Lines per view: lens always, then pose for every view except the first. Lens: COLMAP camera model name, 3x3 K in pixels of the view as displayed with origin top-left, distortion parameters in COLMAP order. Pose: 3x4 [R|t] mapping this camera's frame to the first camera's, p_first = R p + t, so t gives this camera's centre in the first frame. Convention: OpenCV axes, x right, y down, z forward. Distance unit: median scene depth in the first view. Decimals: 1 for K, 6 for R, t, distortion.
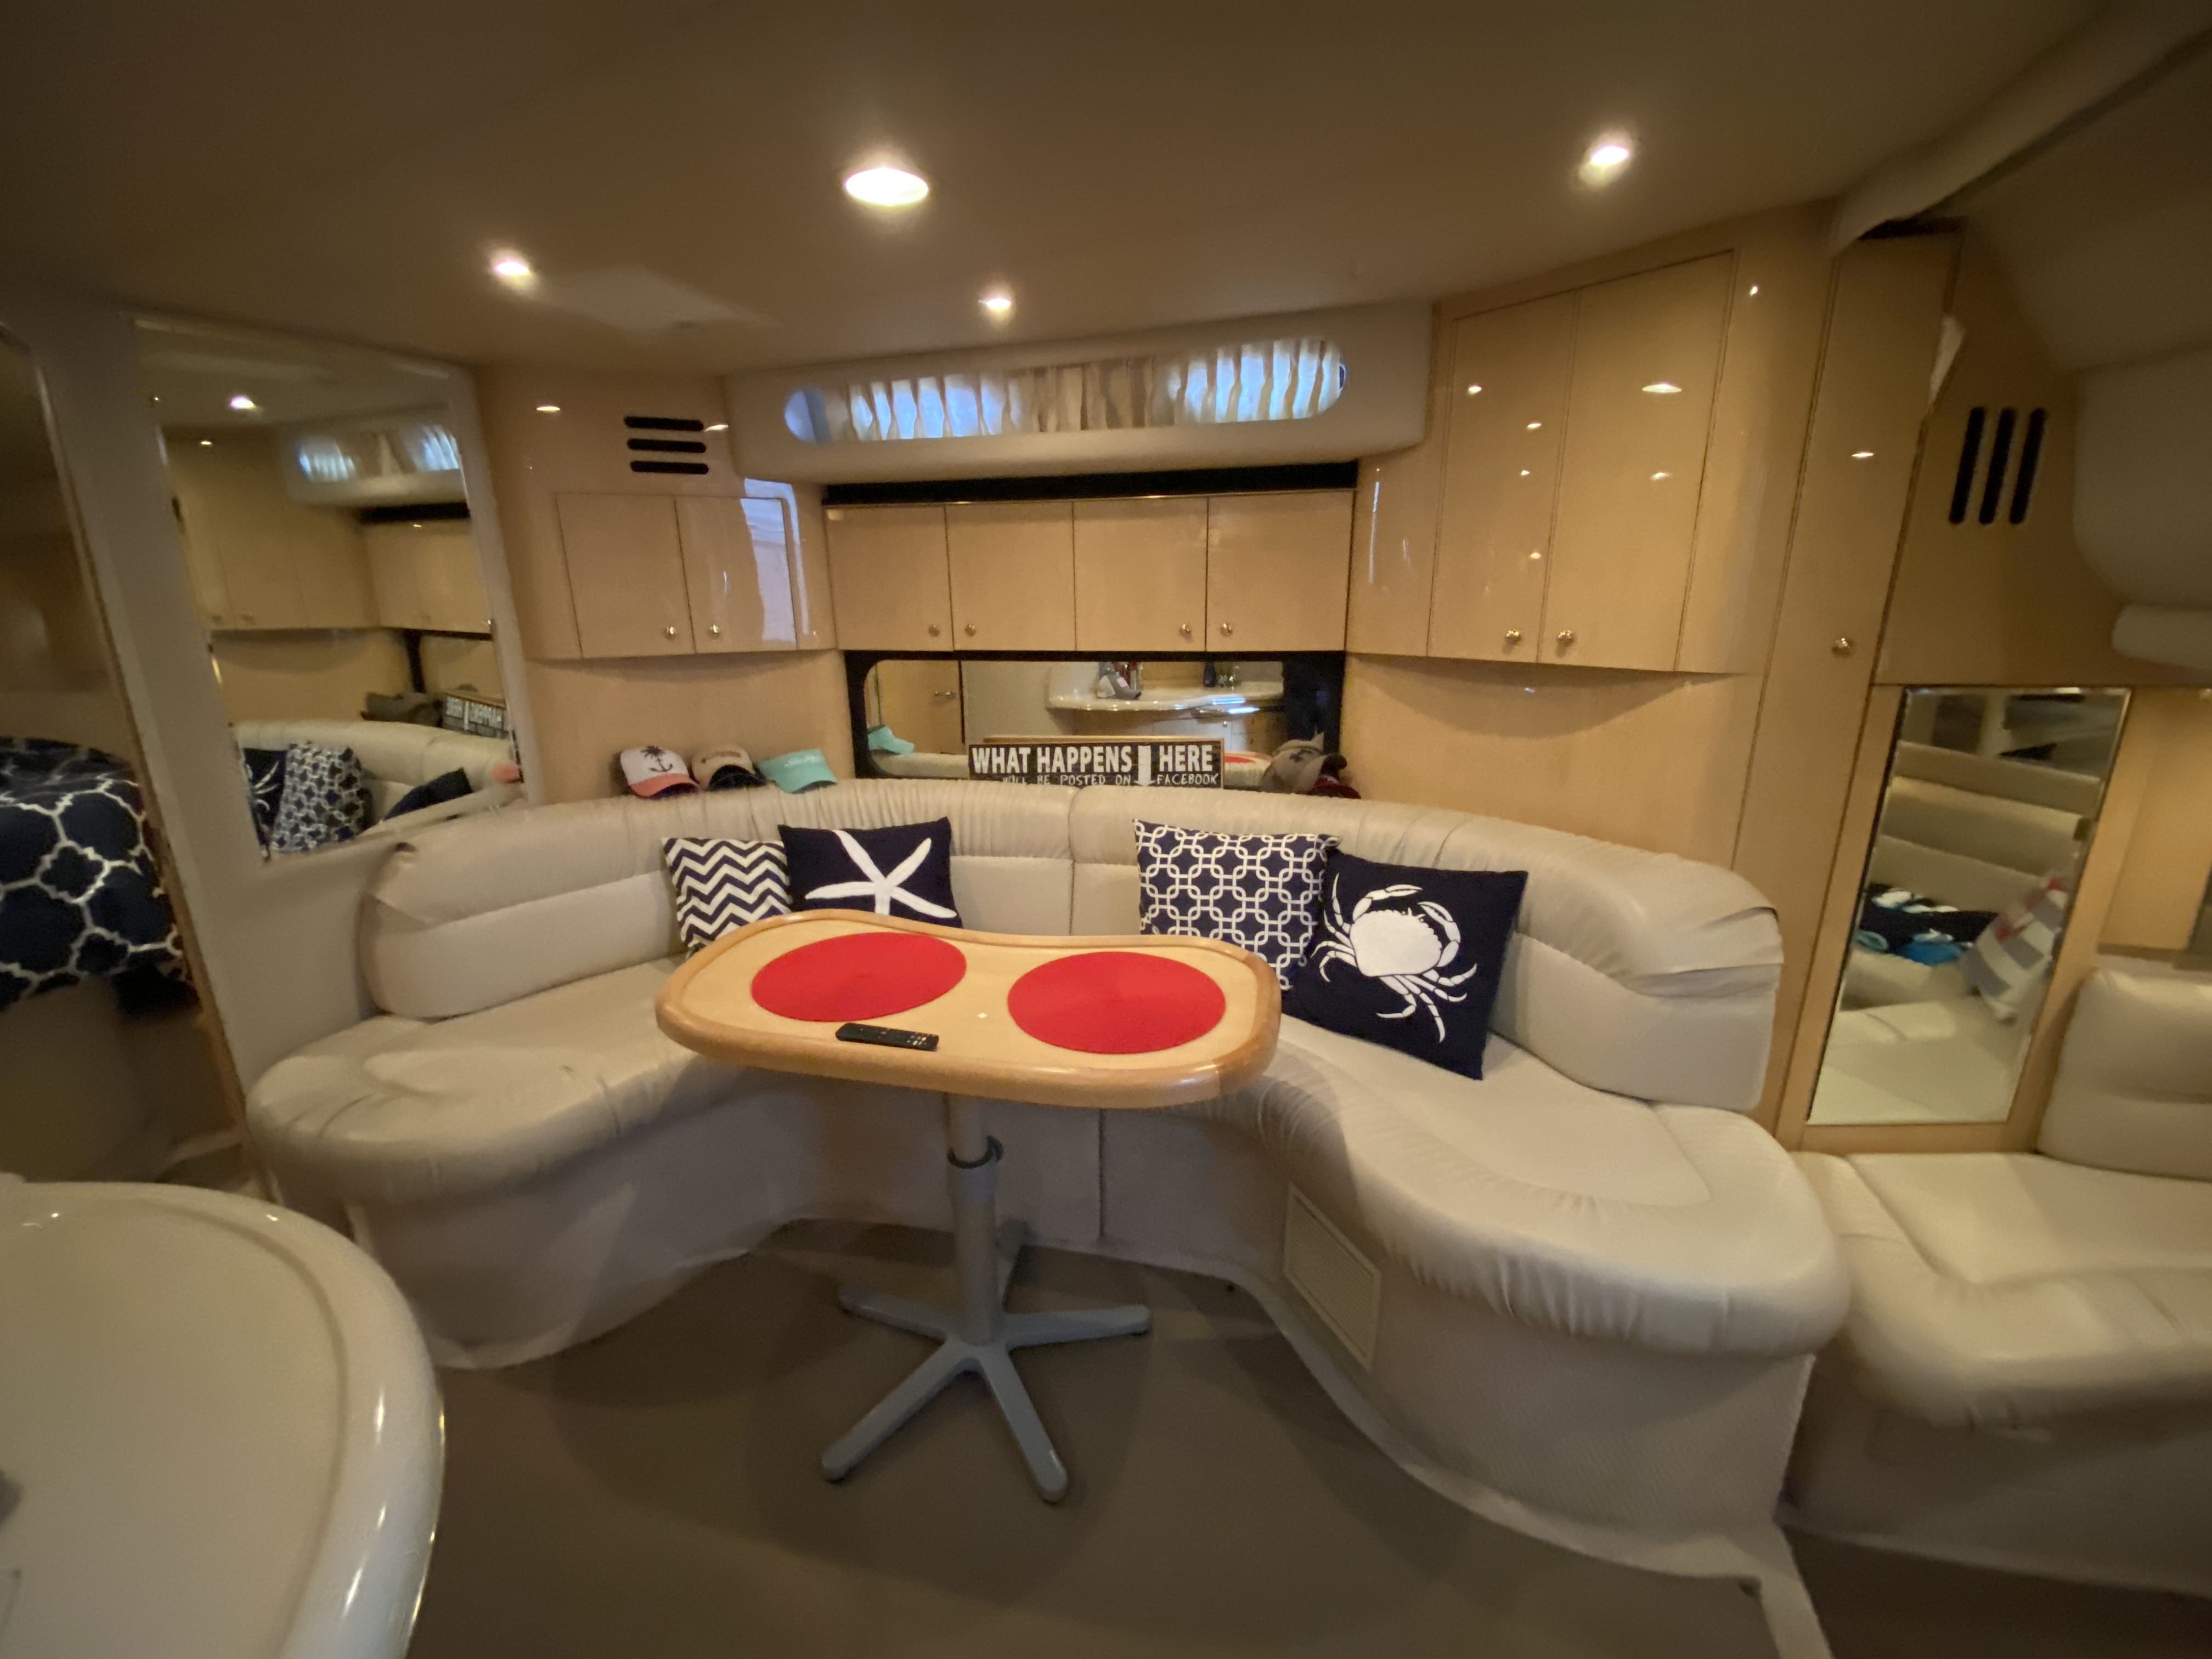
lens RADIAL K [[839.9, 0, 1098.5], [0, 839.9, 839.8], [0, 0, 1]] dist [0.038792, -0.030750]
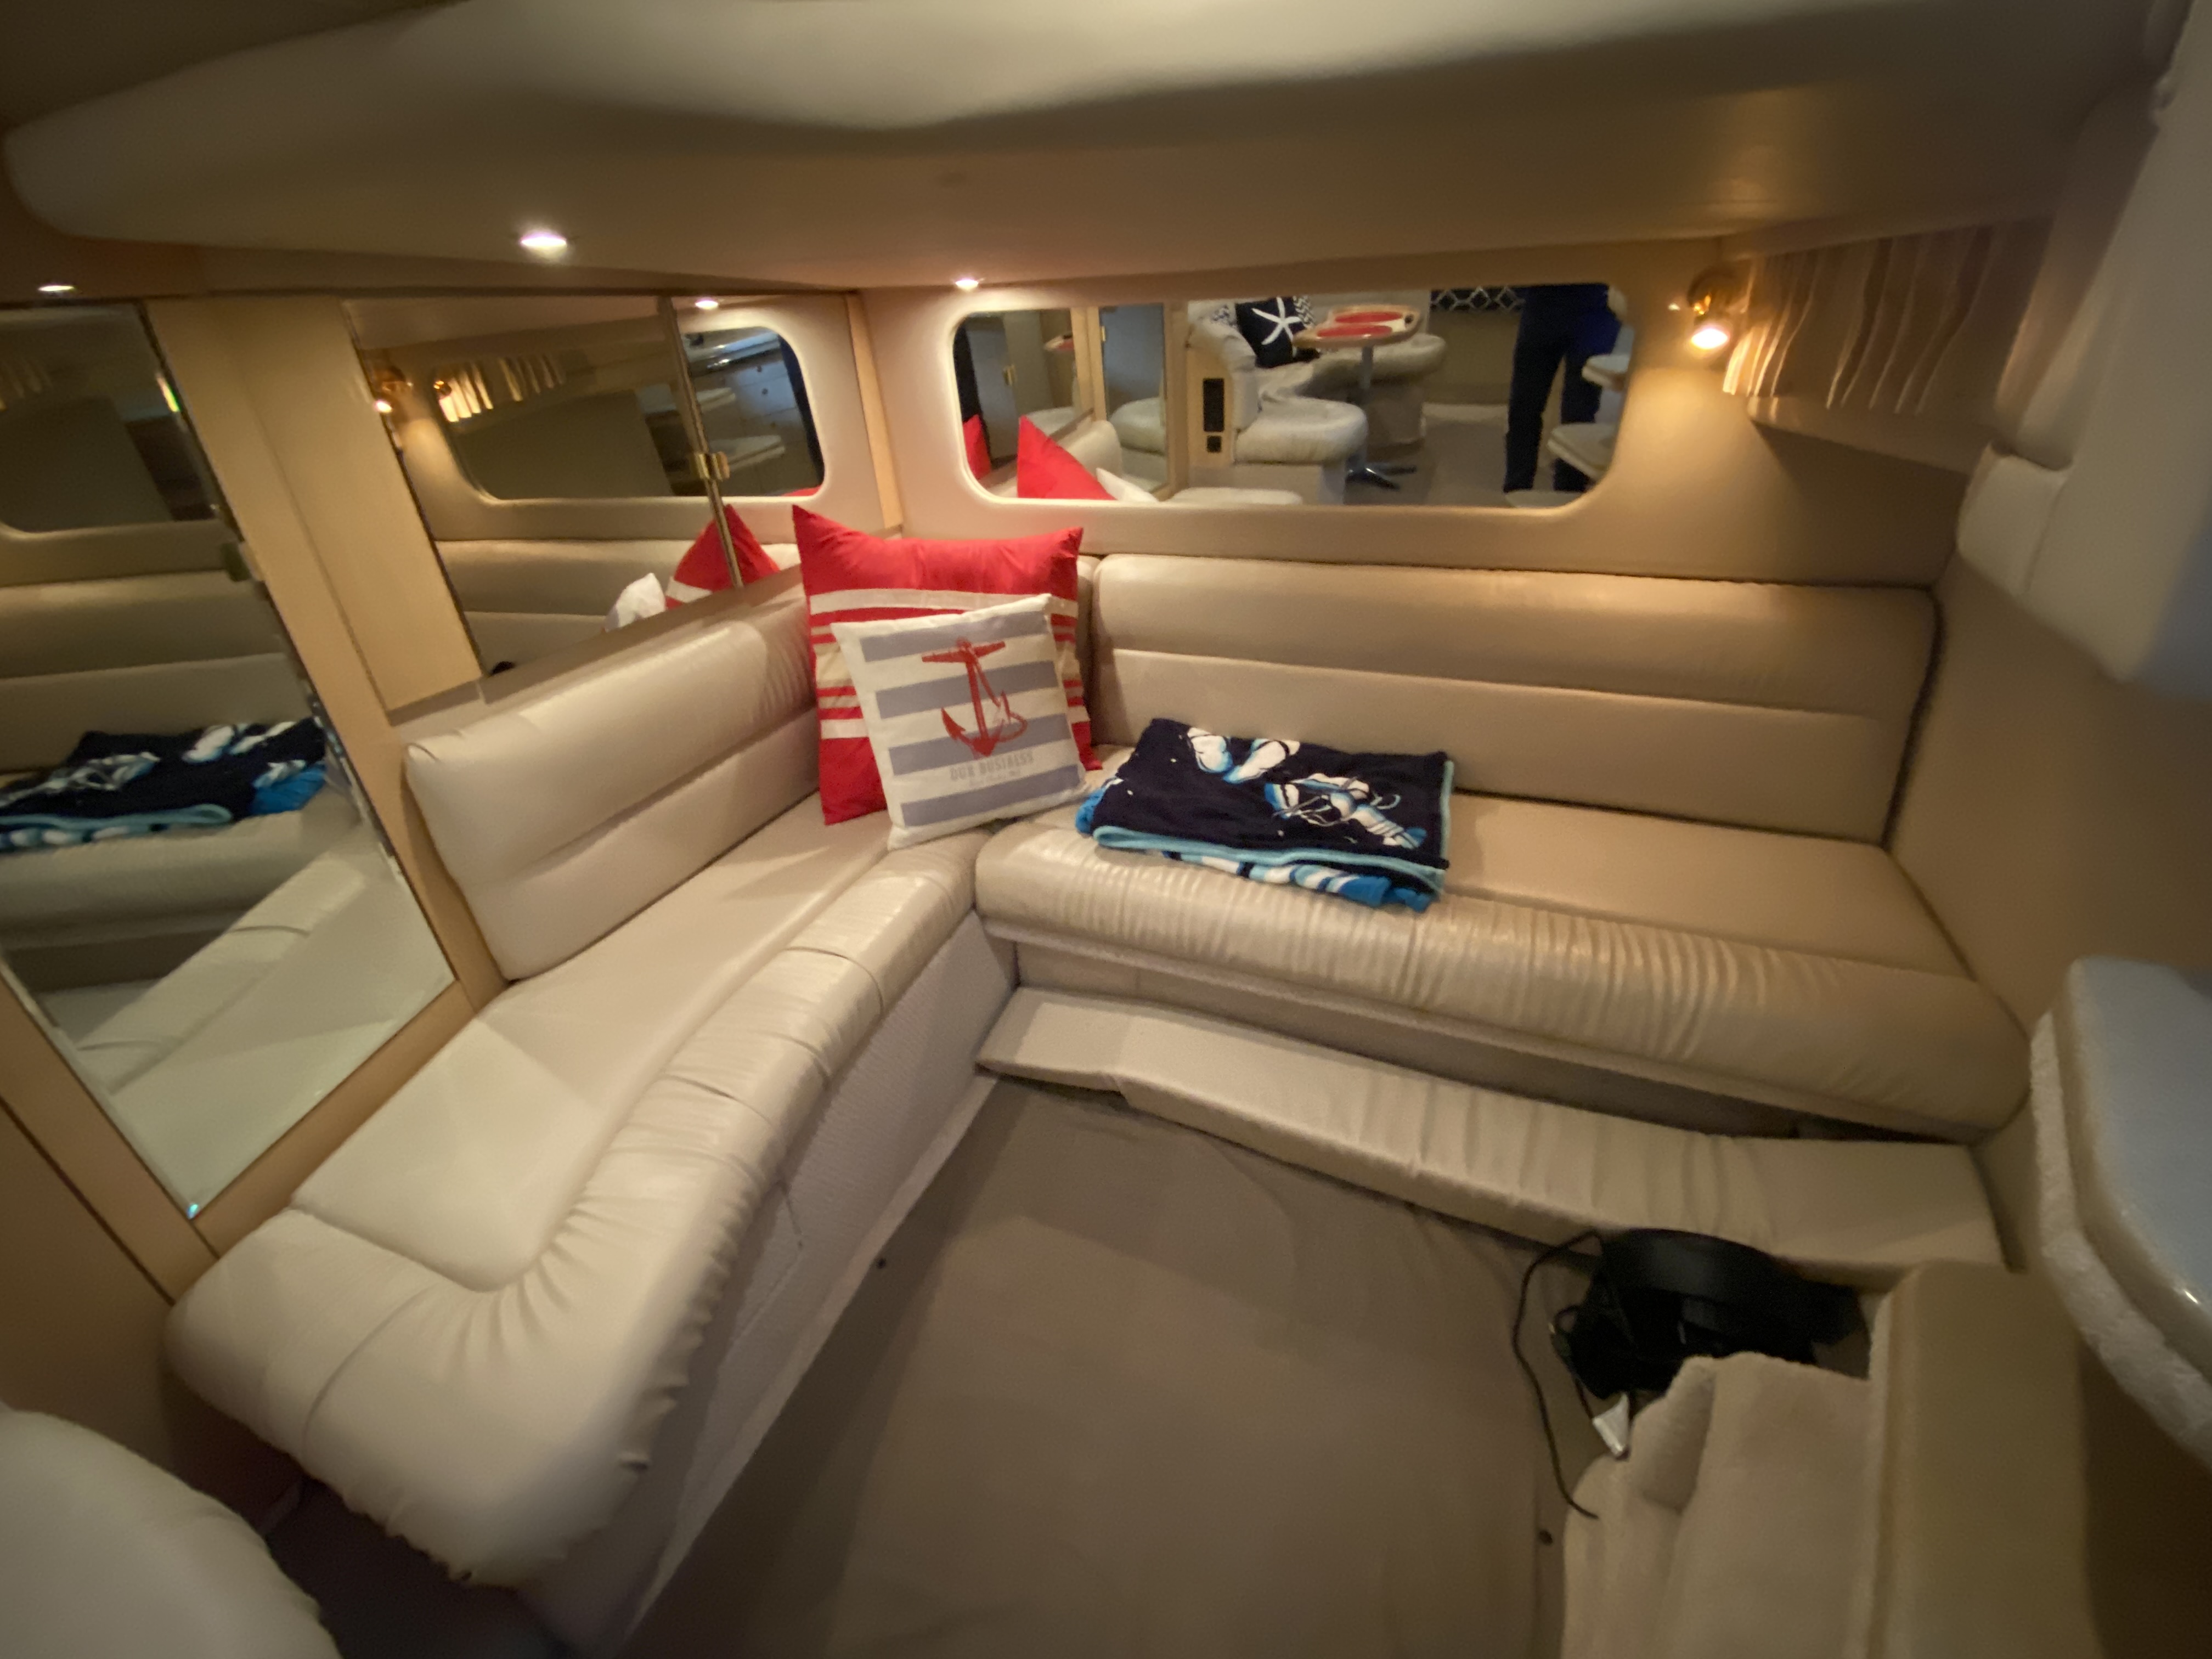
lens RADIAL K [[880.6, 0, 1107.6], [0, 880.6, 823.4], [0, 0, 1]] dist [-0.001178, -0.011258]
pose [[0.037771, -0.481169, 0.875814, 0.335674], [0.311974, 0.838310, 0.447111, 0.038891], [-0.949340, 0.256343, 0.181776, 0.193761]]
